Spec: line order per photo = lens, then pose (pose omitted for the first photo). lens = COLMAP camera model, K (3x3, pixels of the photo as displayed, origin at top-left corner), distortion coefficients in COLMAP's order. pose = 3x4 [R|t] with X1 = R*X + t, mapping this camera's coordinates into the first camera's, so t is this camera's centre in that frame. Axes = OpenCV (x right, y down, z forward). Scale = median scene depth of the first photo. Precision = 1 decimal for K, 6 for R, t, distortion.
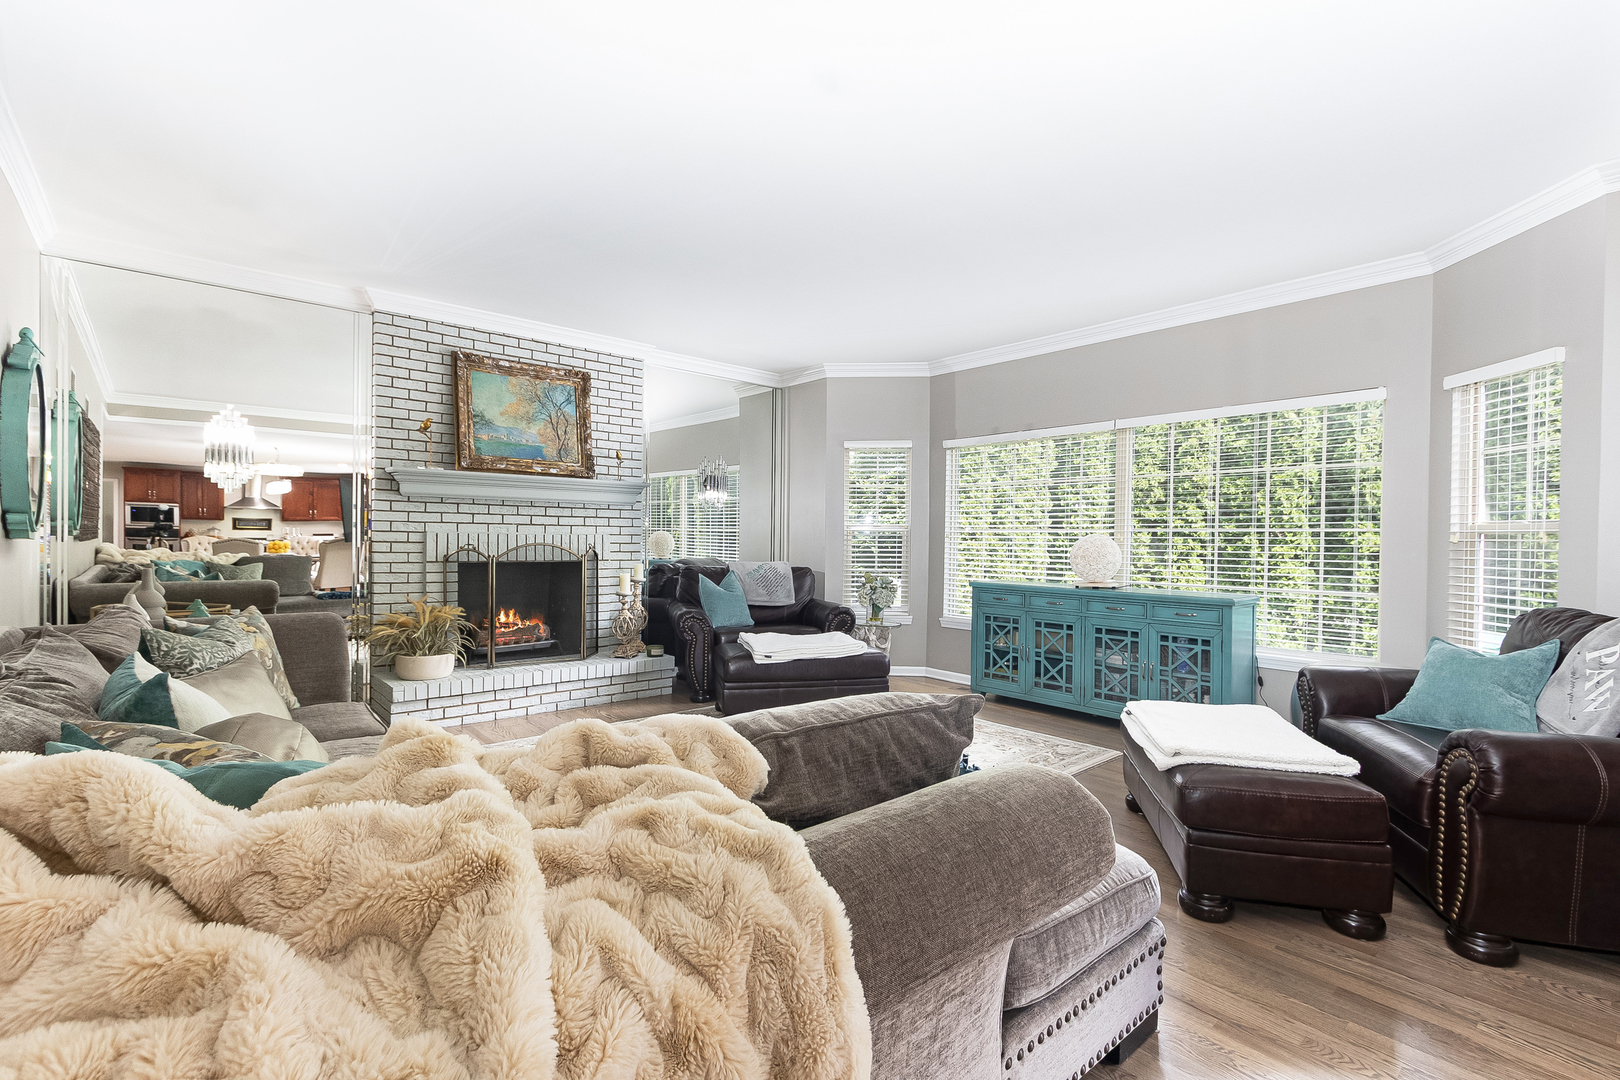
lens RADIAL K [[758.0, 0, 814.2], [0, 758.0, 545.8], [0, 0, 1]] dist [0.001924, -0.000277]
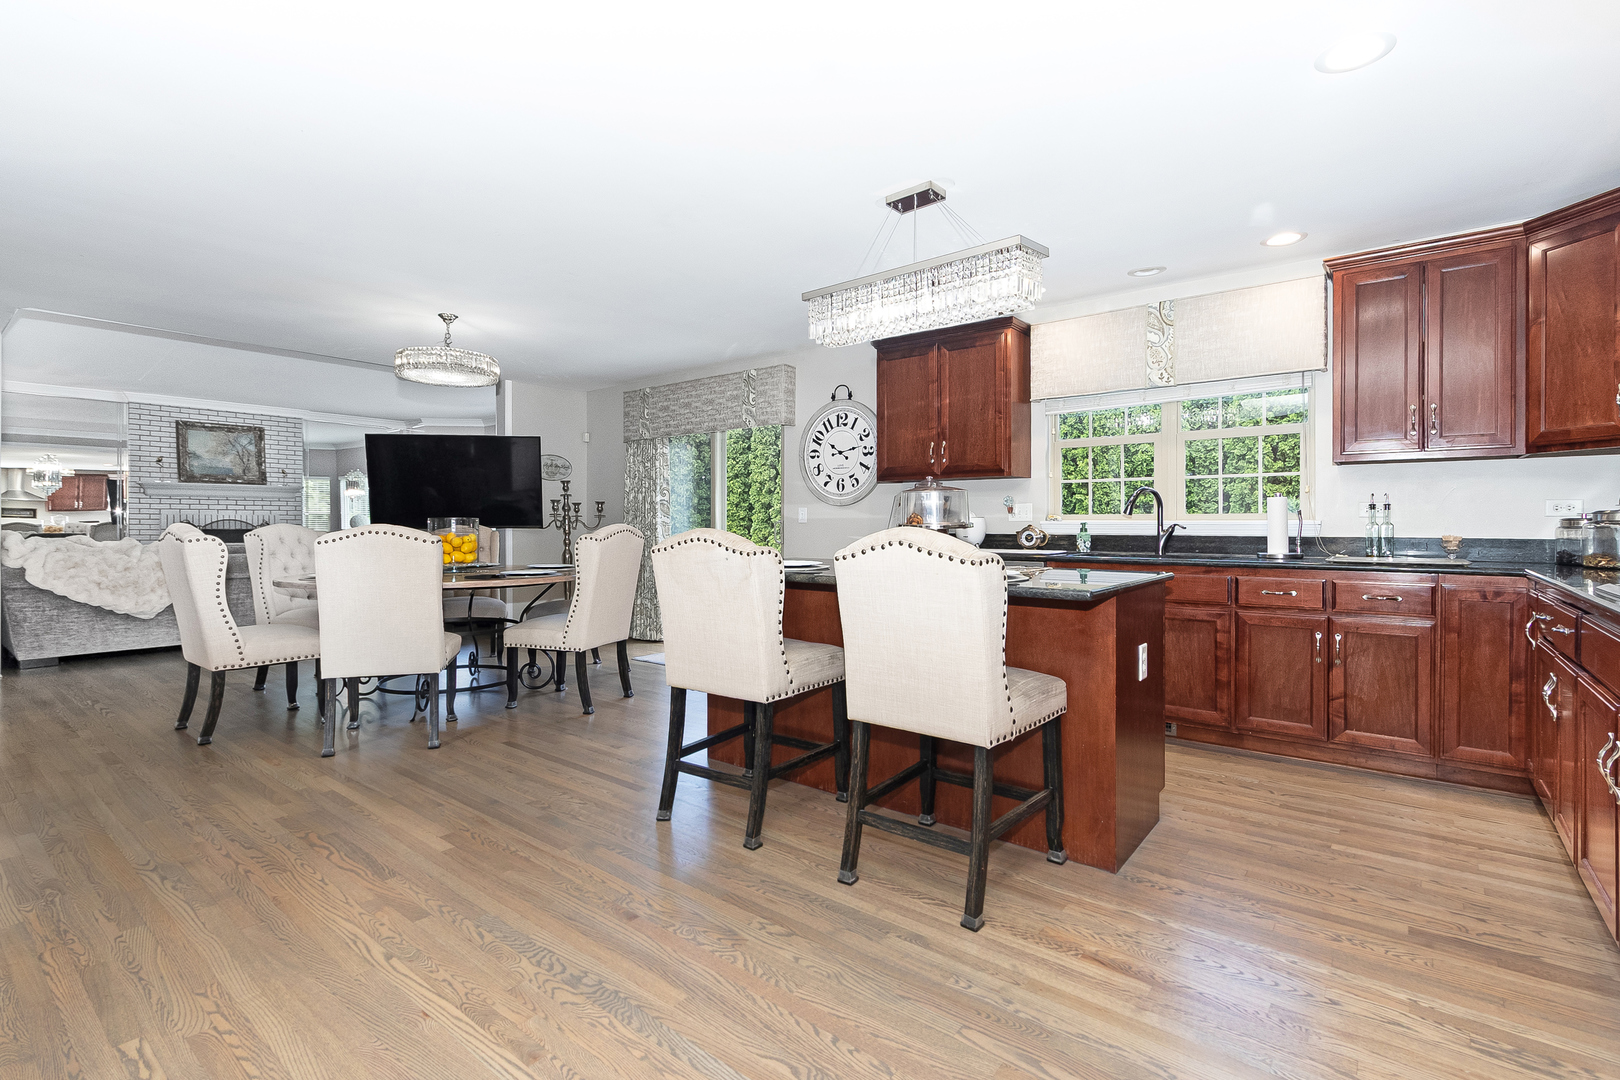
lens RADIAL K [[758.0, 0, 804.3], [0, 758.0, 524.6], [0, 0, 1]] dist [0.001924, -0.000277]
pose [[0.982702, -0.013046, 0.184736, 0.691476], [0.014487, 0.999874, -0.006453, 0.042590], [-0.184628, 0.009017, 0.982767, -1.122282]]
